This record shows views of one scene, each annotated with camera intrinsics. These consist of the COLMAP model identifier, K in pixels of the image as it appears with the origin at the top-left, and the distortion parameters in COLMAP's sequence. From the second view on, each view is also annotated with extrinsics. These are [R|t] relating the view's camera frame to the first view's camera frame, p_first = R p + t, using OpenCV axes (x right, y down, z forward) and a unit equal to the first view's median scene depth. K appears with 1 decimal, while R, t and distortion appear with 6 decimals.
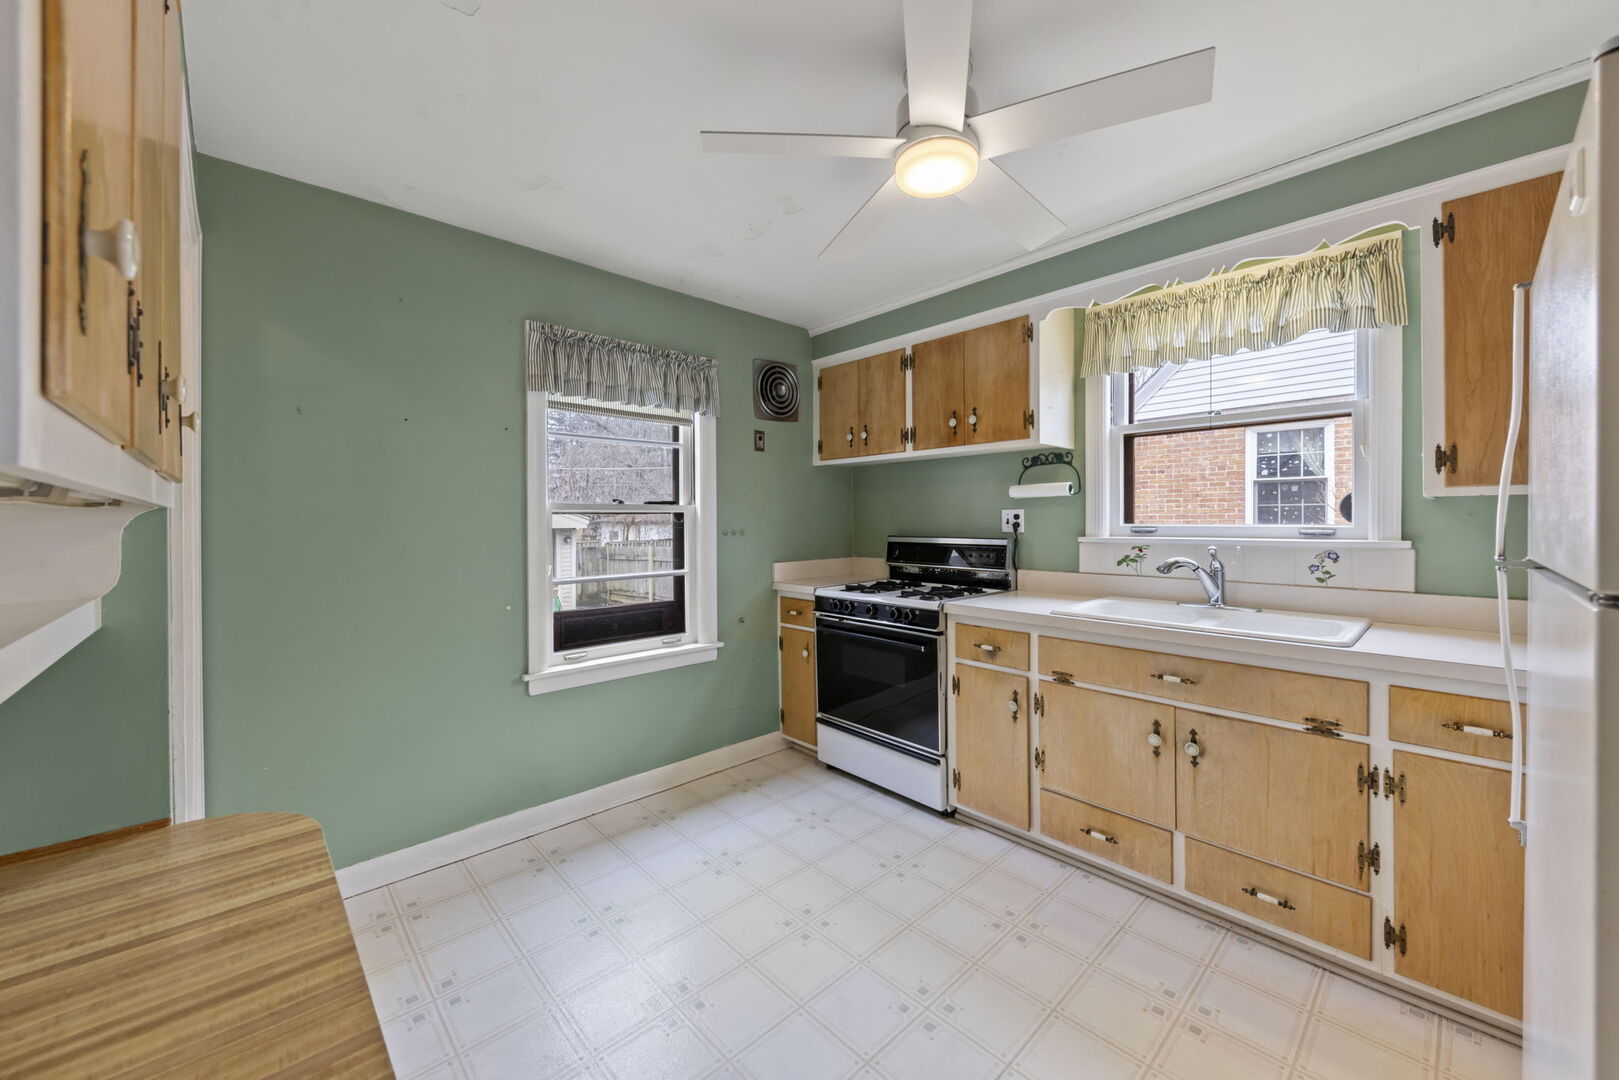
lens RADIAL K [[608.7, 0, 803.1], [0, 608.7, 521.0], [0, 0, 1]] dist [0.002296, 0.000005]
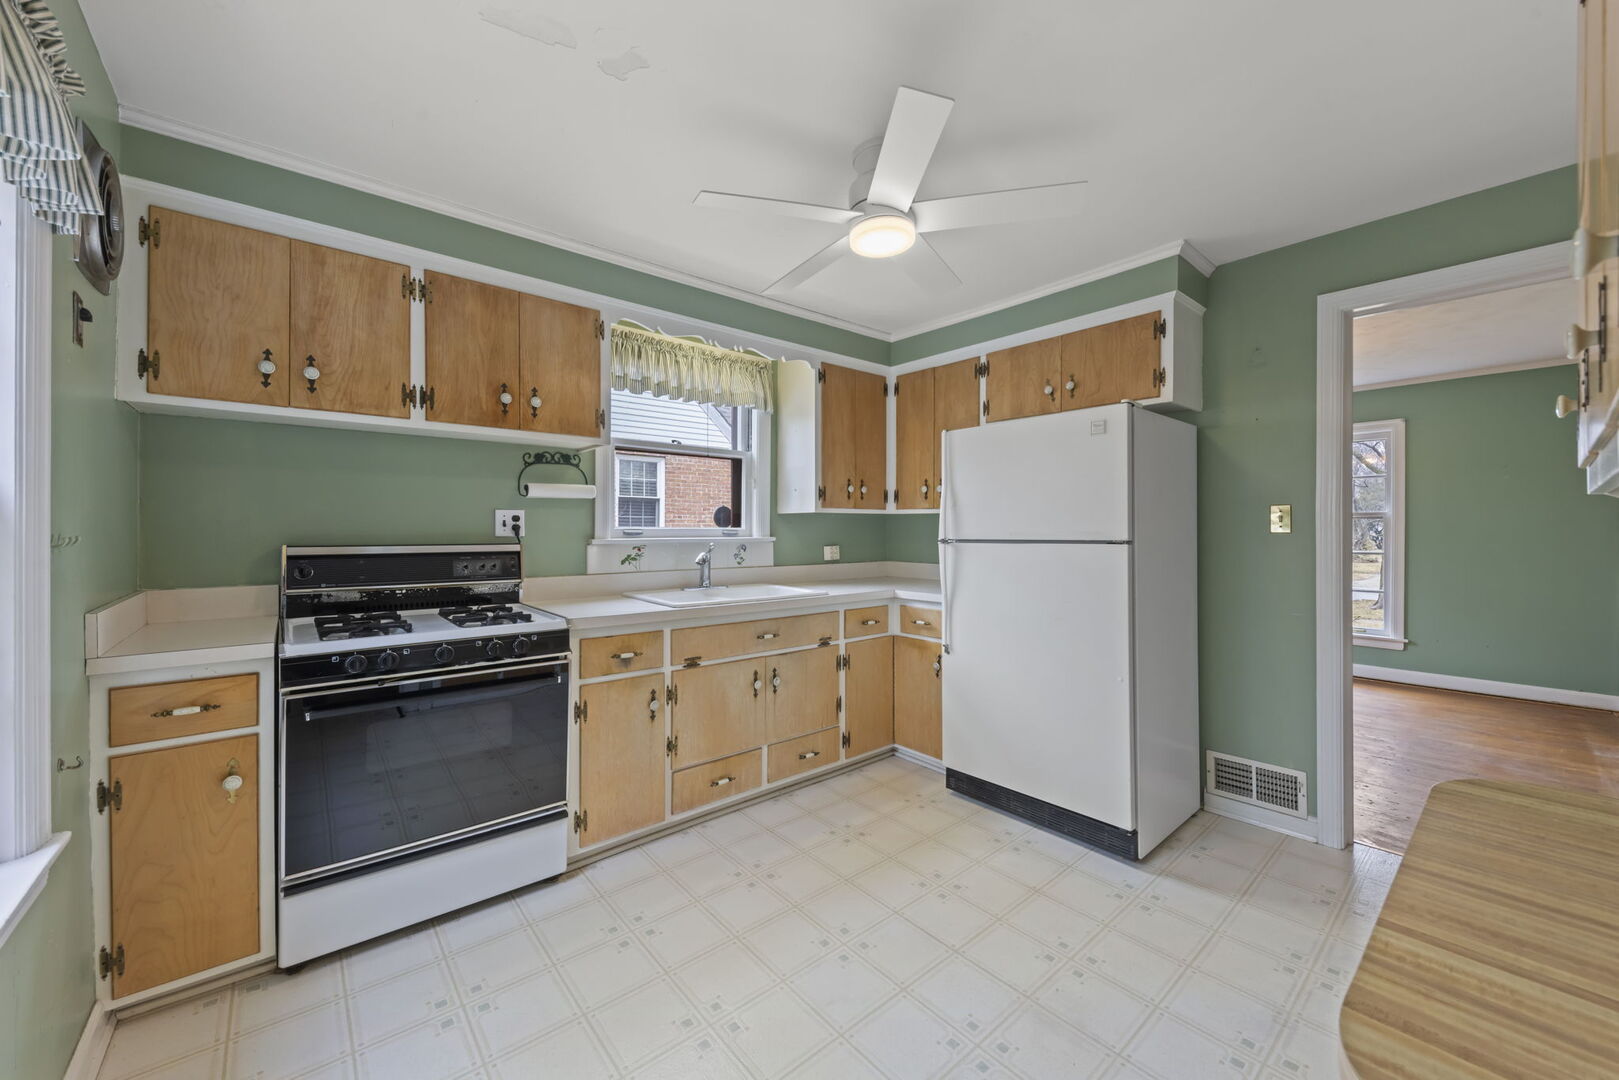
lens RADIAL K [[621.6, 0, 799.0], [0, 621.6, 529.1], [0, 0, 1]] dist [0.017102, -0.005373]
pose [[0.049359, 0.005335, 0.998767, -0.633779], [-0.000790, 0.999986, -0.005302, 0.015382], [-0.998781, -0.000527, 0.049363, 0.662038]]
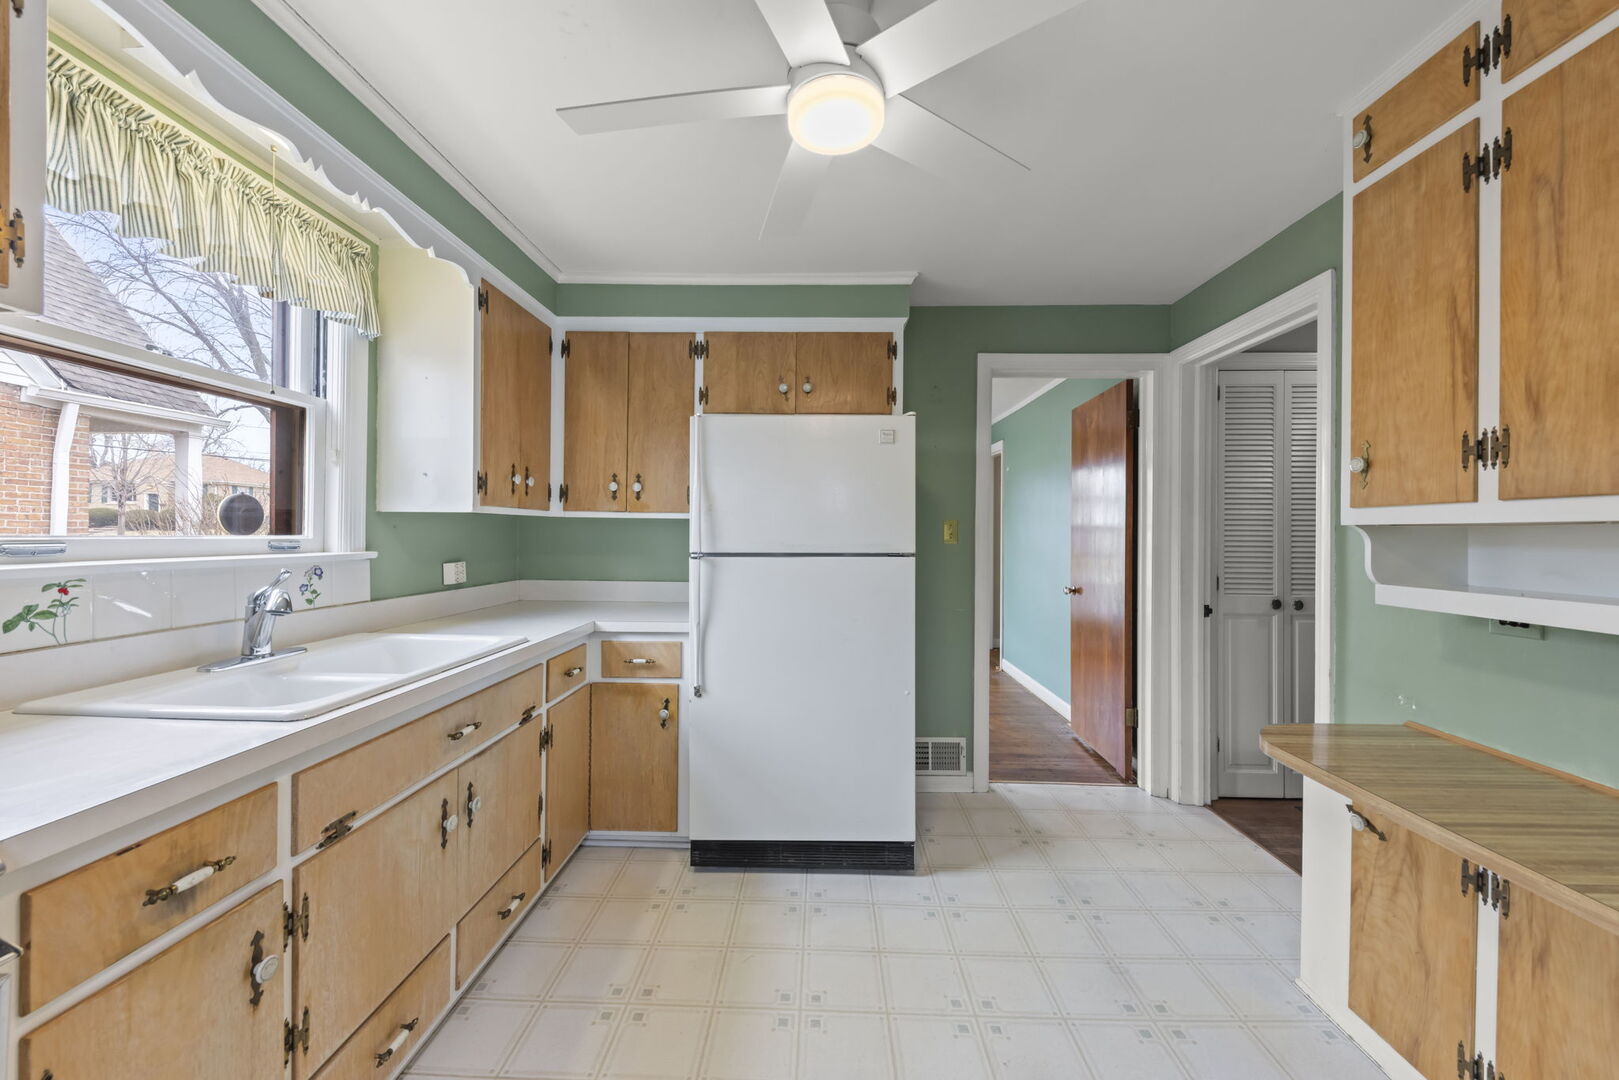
lens RADIAL K [[607.9, 0, 811.0], [0, 607.9, 534.4], [0, 0, 1]] dist [0.015627, -0.006932]
pose [[-0.722880, -0.001960, 0.690971, -0.205868], [-0.004665, 0.999987, -0.002044, 0.002211], [-0.690958, -0.004701, -0.722880, 0.977265]]
